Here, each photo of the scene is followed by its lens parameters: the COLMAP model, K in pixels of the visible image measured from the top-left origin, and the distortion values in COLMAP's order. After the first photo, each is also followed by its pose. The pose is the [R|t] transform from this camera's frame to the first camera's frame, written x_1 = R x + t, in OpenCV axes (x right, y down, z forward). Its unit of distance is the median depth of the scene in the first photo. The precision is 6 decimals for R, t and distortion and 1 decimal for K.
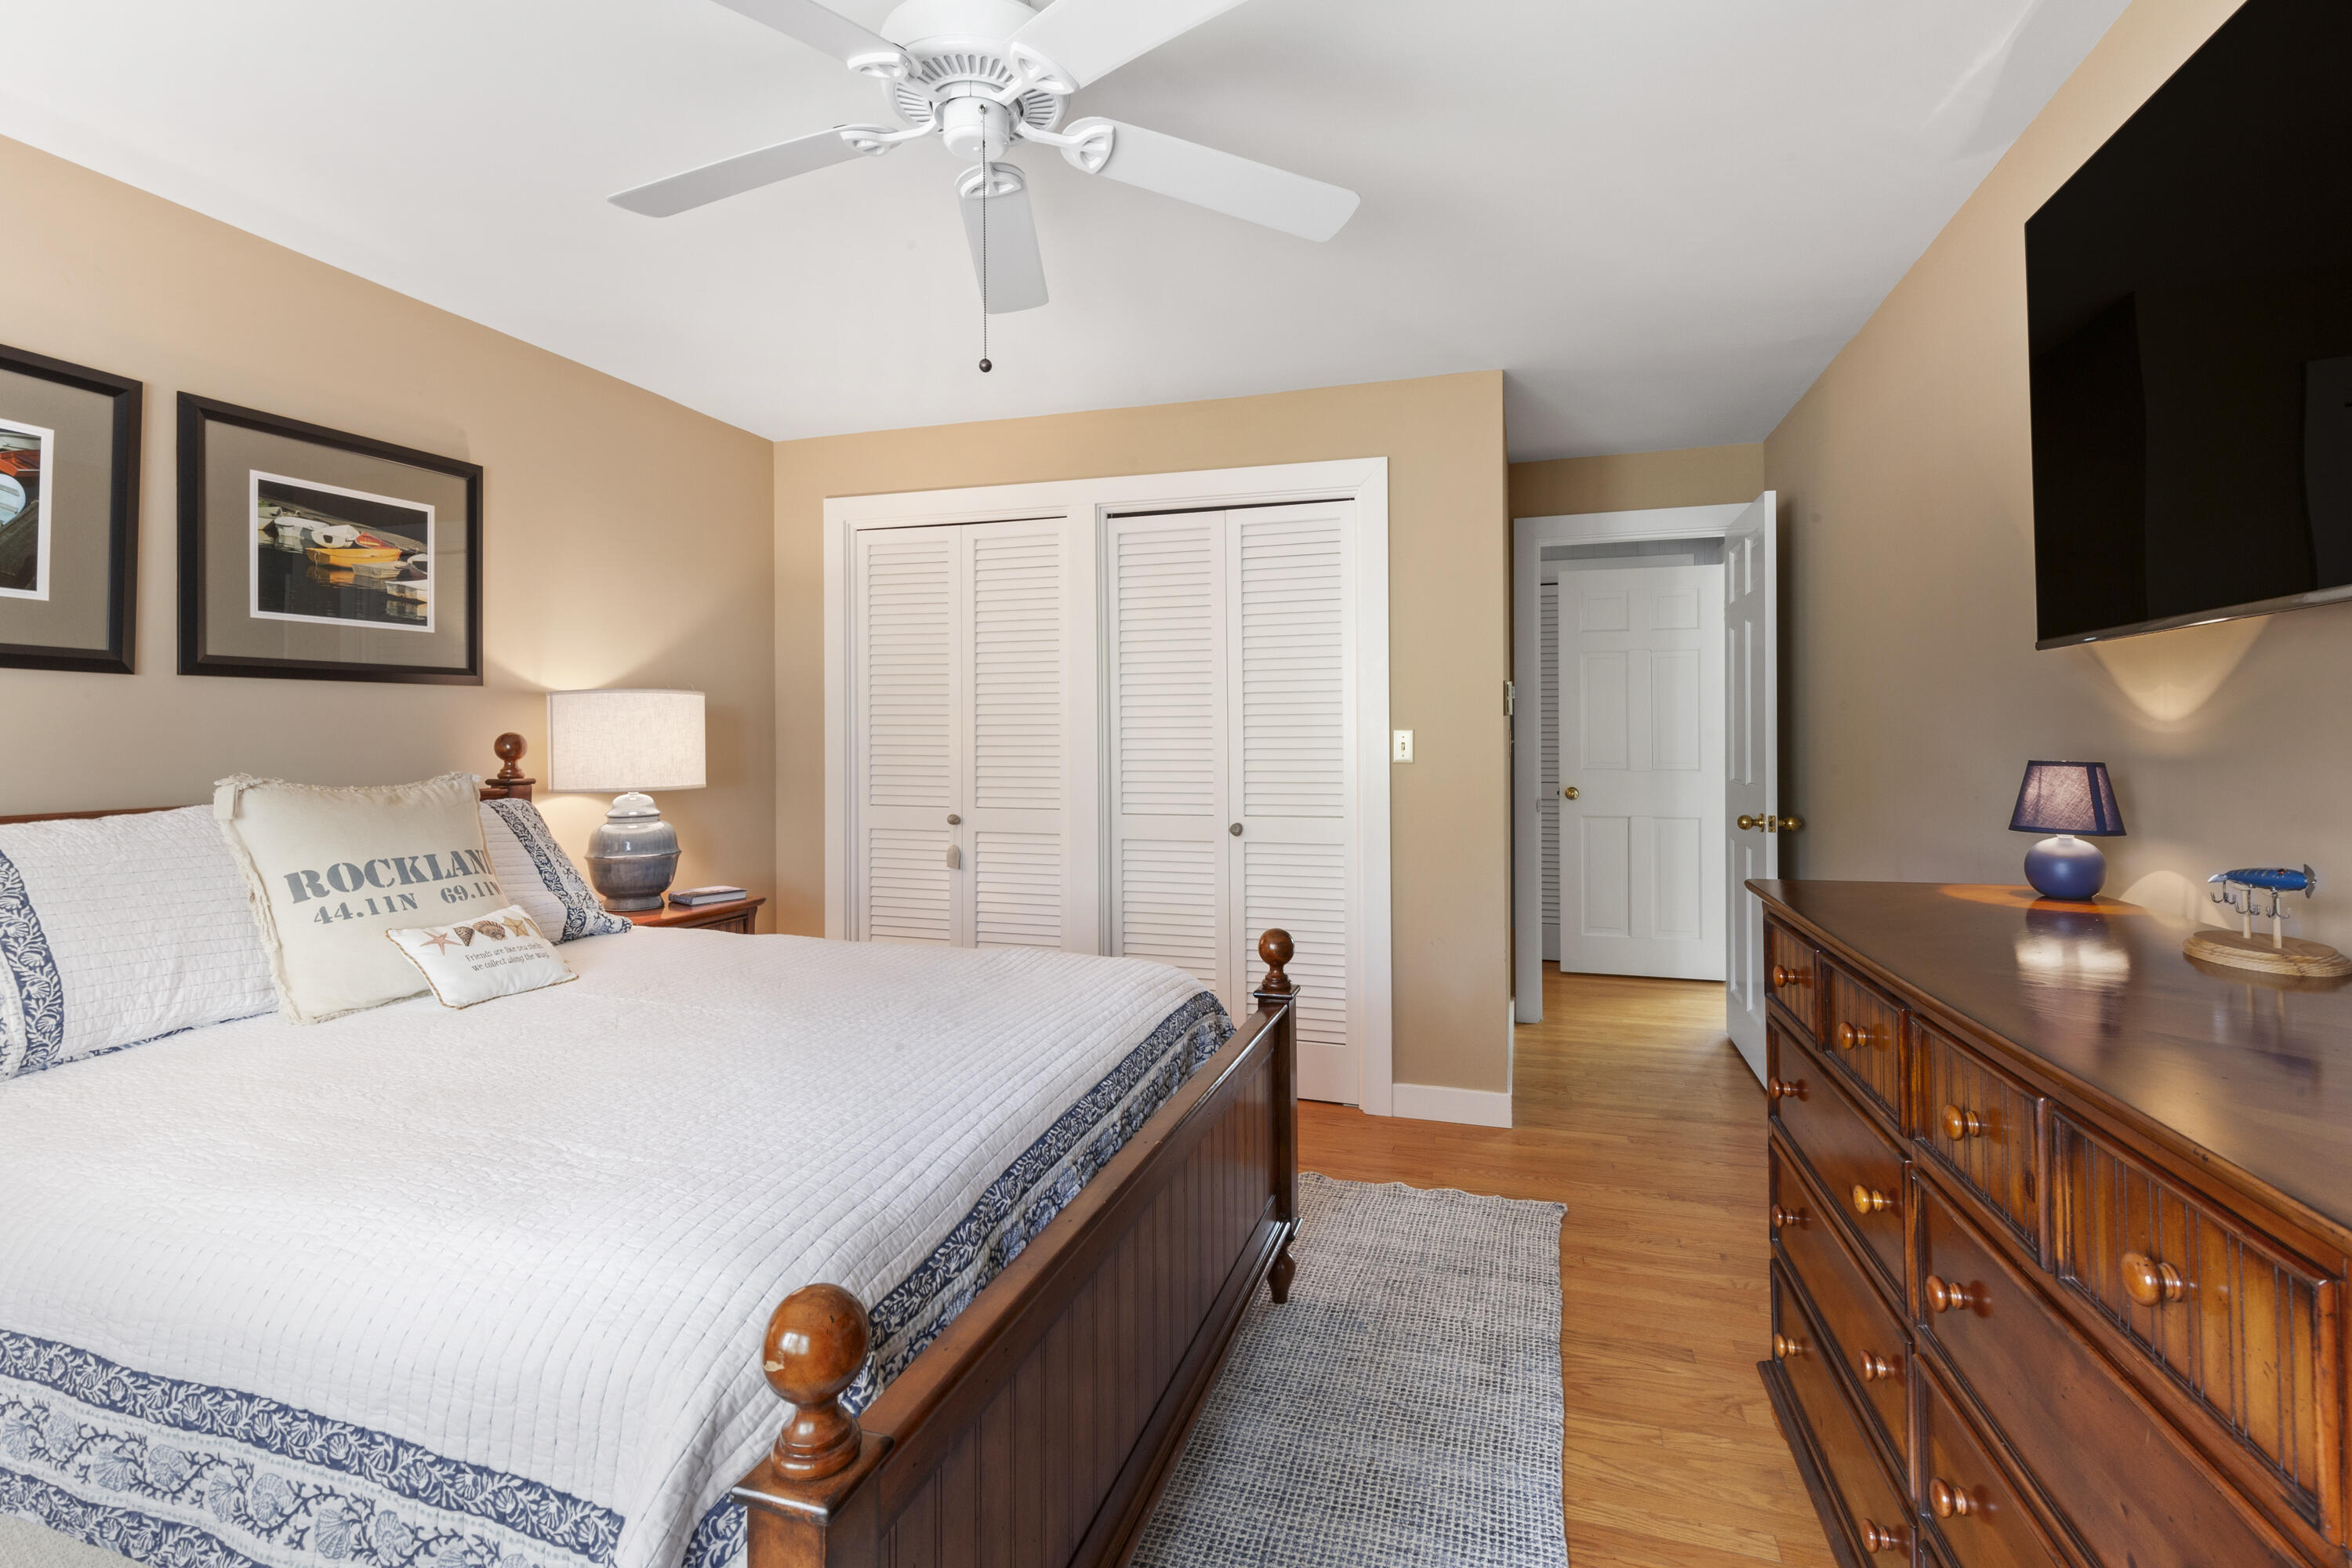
lens RADIAL K [[1058.8, 0, 1167.9], [0, 1058.8, 724.2], [0, 0, 1]] dist [0.011986, -0.002031]
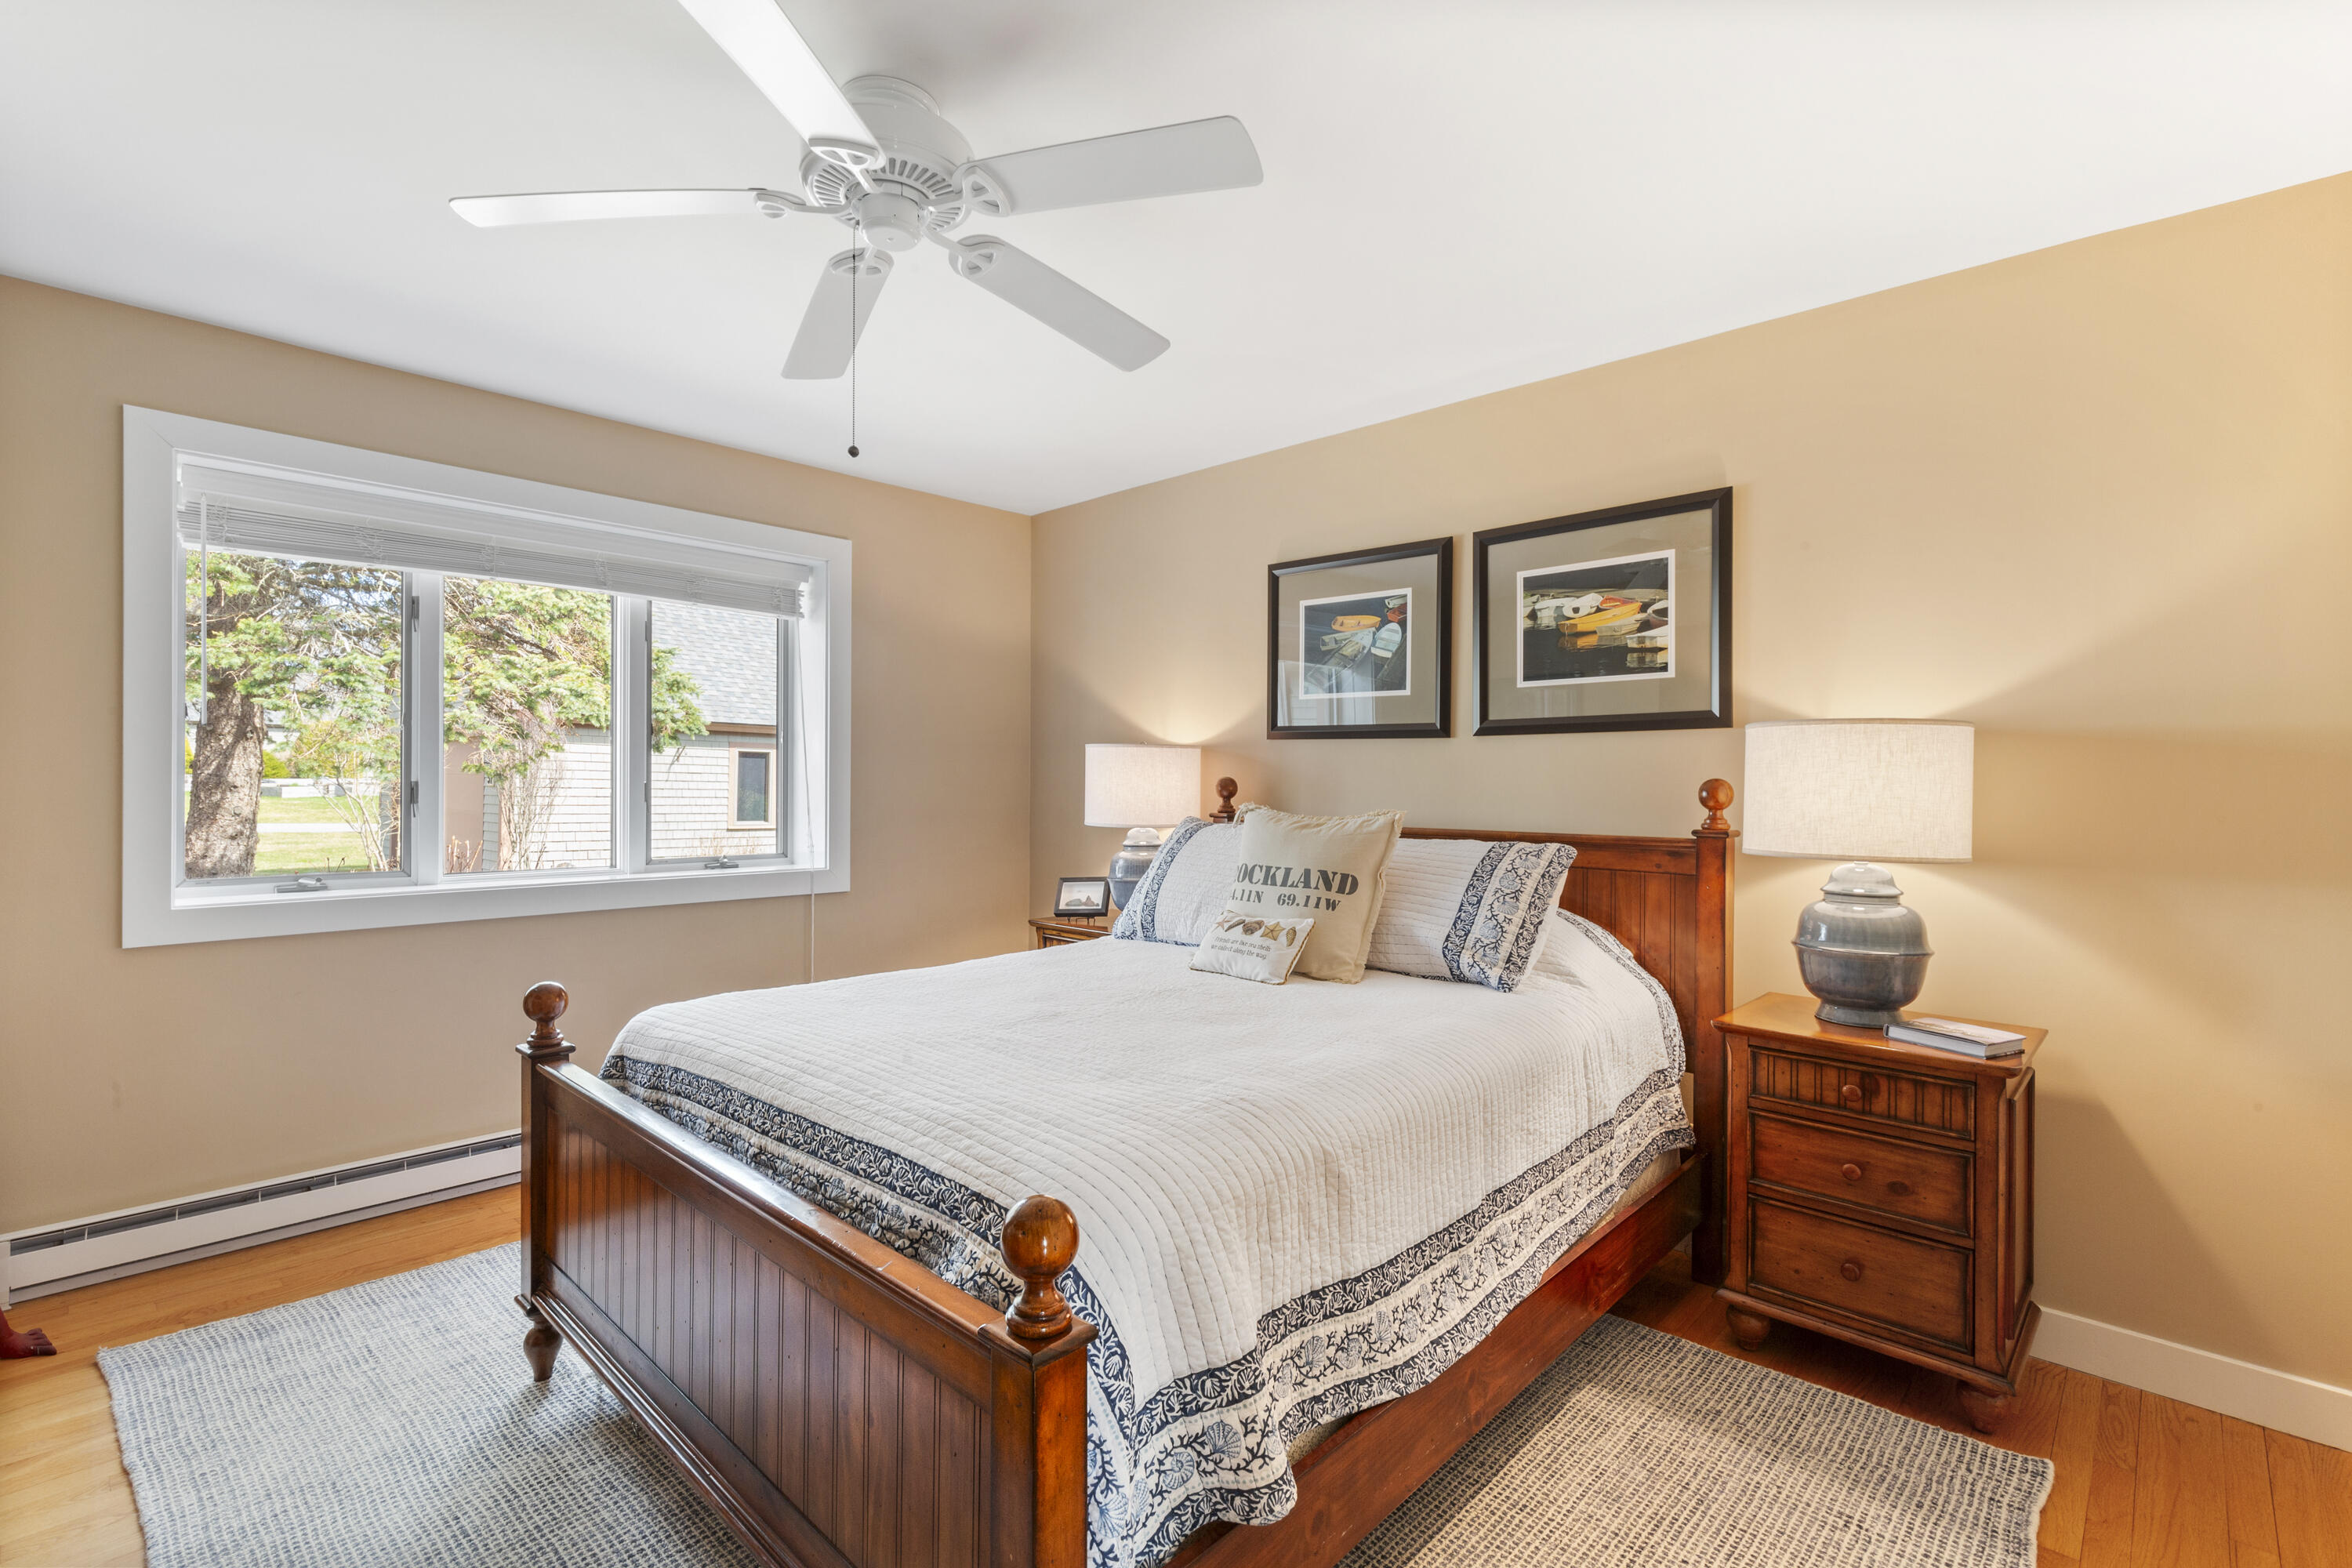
lens RADIAL K [[1058.8, 0, 1180.6], [0, 1058.8, 785.3], [0, 0, 1]] dist [0.011986, -0.002031]
pose [[-0.420295, 0.000027, -0.907387, 0.433270], [-0.002141, 0.999997, 0.001021, 0.014803], [0.907385, 0.002372, -0.420294, 1.103445]]
